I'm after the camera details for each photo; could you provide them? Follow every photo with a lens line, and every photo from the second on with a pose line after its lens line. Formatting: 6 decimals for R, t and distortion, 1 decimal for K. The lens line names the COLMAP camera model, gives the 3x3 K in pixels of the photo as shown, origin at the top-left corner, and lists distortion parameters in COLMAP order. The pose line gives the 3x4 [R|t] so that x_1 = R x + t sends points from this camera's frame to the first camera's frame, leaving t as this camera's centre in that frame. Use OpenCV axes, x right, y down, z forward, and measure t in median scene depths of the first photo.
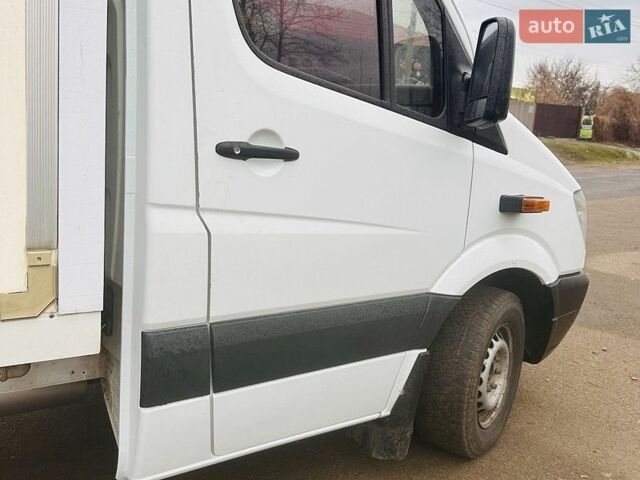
lens RADIAL K [[583.0, 0, 320.2], [0, 583.0, 208.0], [0, 0, 1]] dist [0.016375, 0.006515]
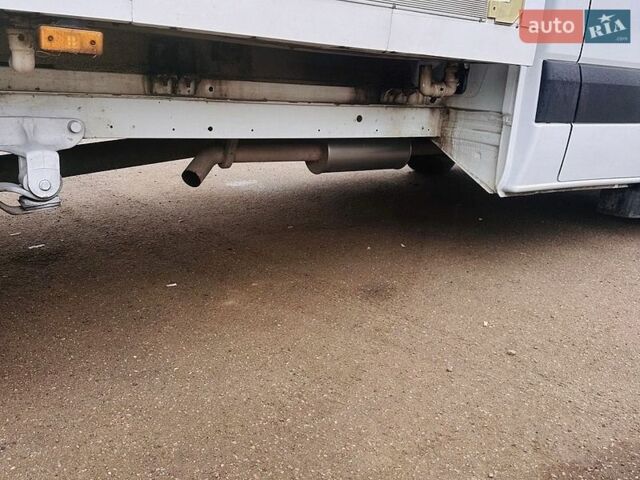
lens RADIAL K [[576.6, 0, 337.1], [0, 576.6, 237.4], [0, 0, 1]] dist [-0.001402, -0.002512]
pose [[0.997828, -0.000214, -0.065879, -0.626656], [0.013650, 0.978966, 0.203568, 0.305810], [0.064450, -0.204025, 0.976842, -0.314898]]
